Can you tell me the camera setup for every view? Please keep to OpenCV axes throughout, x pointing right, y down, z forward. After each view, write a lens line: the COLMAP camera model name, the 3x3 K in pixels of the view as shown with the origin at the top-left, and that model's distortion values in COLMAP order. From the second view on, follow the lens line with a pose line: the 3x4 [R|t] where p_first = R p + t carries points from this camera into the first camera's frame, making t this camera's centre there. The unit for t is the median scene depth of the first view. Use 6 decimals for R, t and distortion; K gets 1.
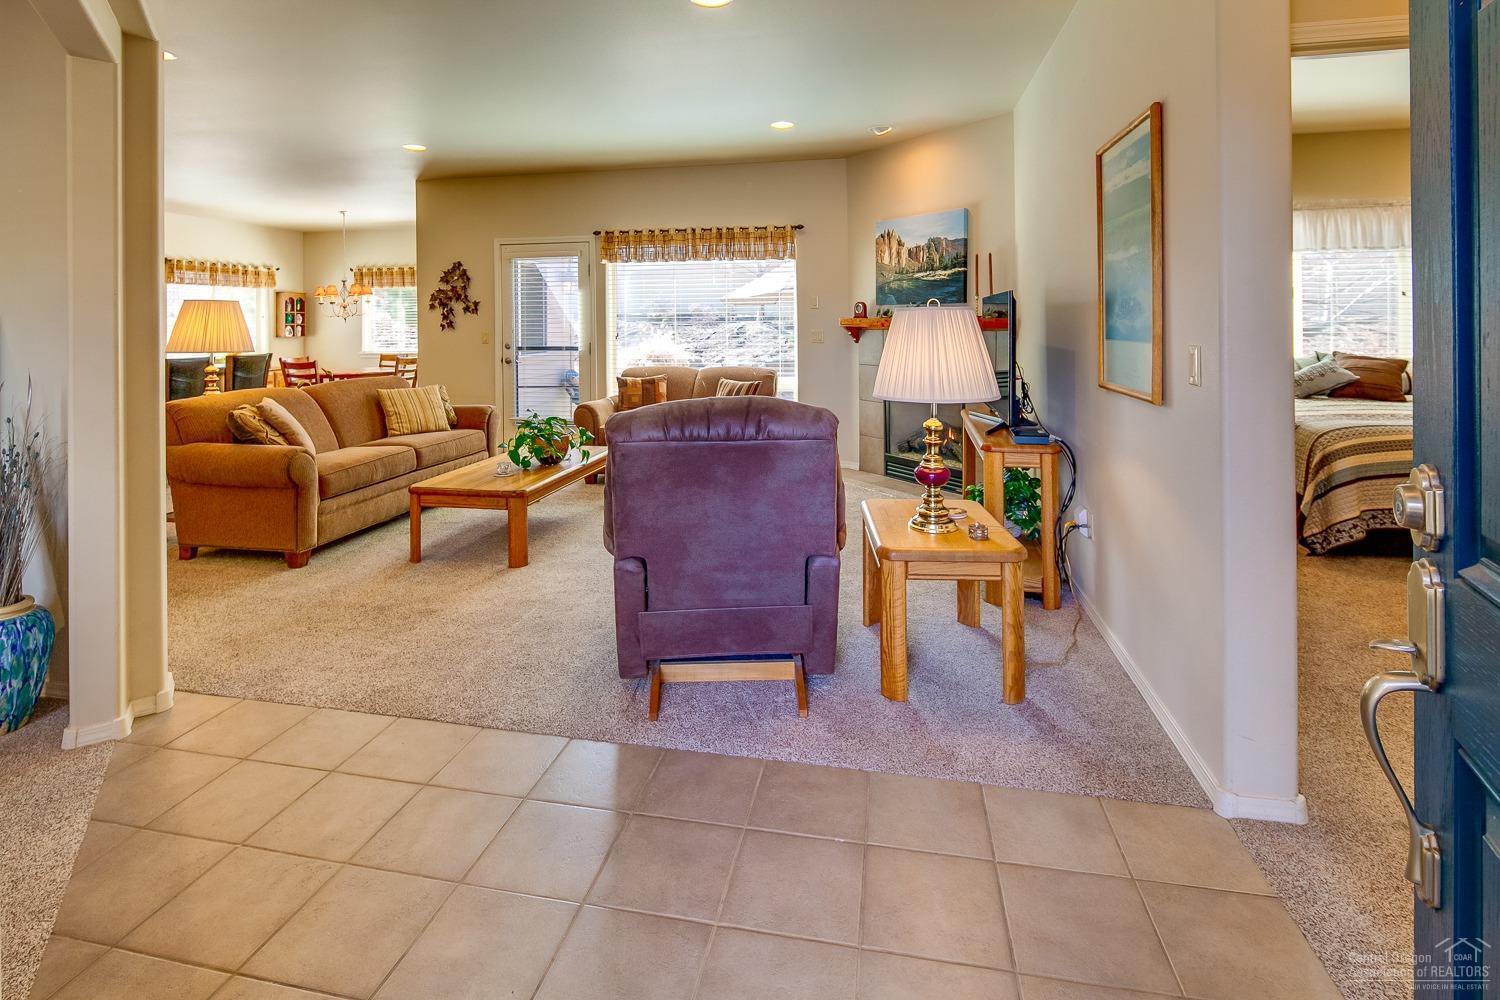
lens RADIAL K [[732.0, 0, 740.3], [0, 732.0, 321.0], [0, 0, 1]] dist [-0.002279, -0.000882]
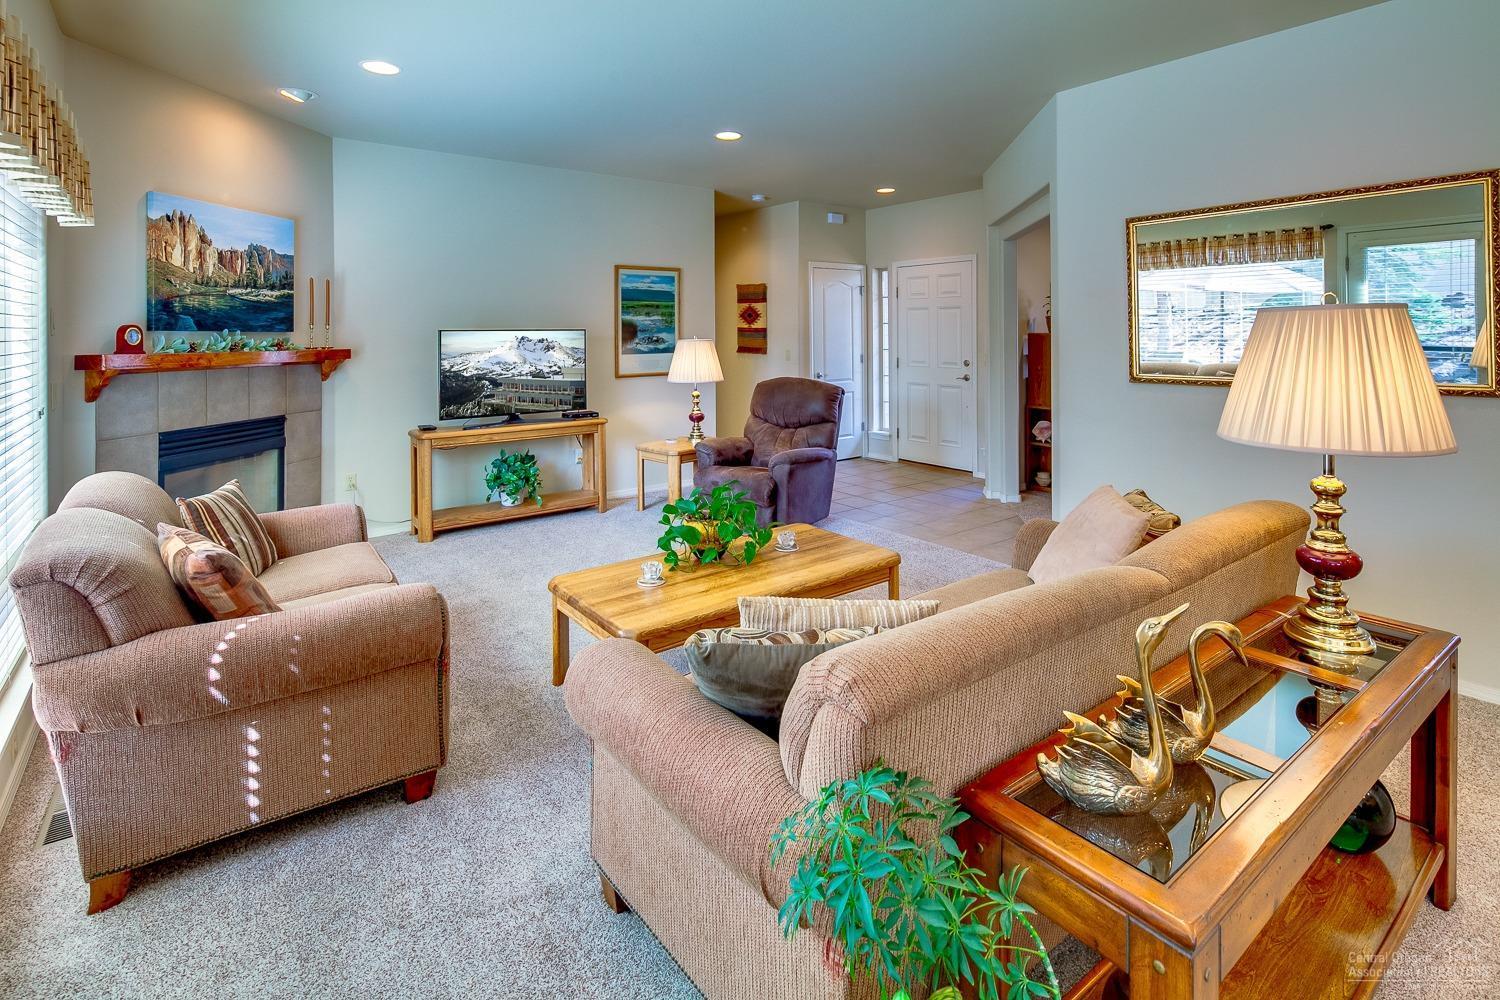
lens RADIAL K [[727.8, 0, 745.3], [0, 727.8, 332.5], [0, 0, 1]] dist [0.000469, -0.000533]
pose [[-0.757146, 0.010432, 0.653163, -0.604828], [0.010943, 0.999935, -0.003285, -0.014771], [-0.653154, 0.004660, -0.757211, 1.225681]]
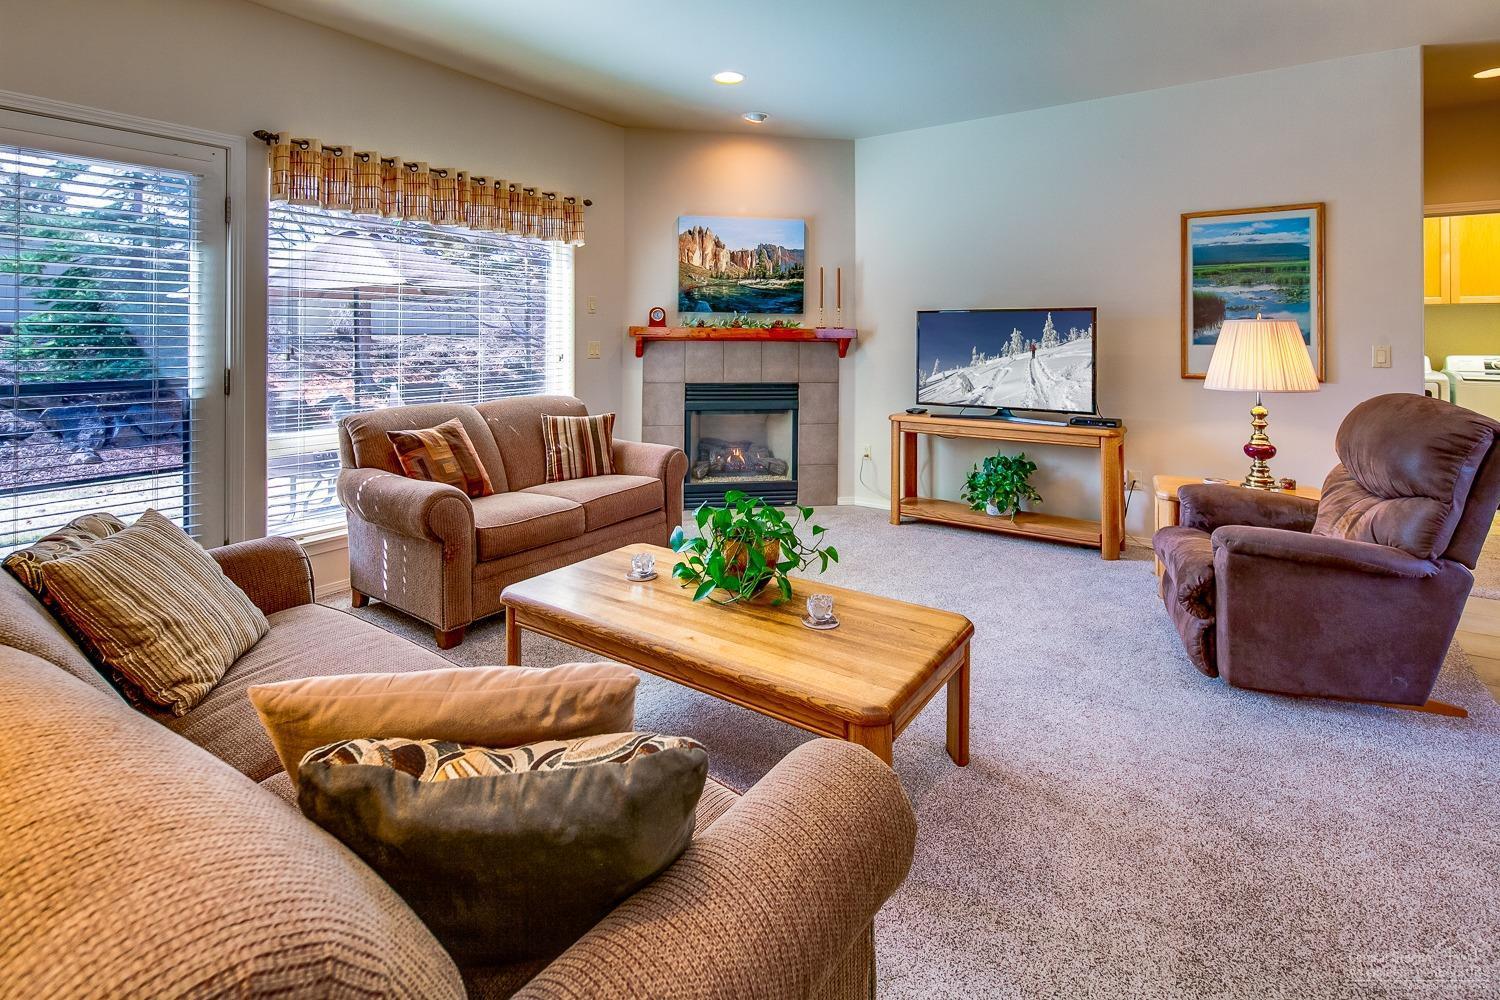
lens RADIAL K [[727.8, 0, 745.3], [0, 727.8, 332.5], [0, 0, 1]] dist [0.000469, -0.000533]
pose [[0.392949, 0.012226, 0.919479, -0.612010], [-0.006604, 0.999923, -0.010473, 0.011451], [-0.919537, -0.001957, 0.393000, 0.642694]]
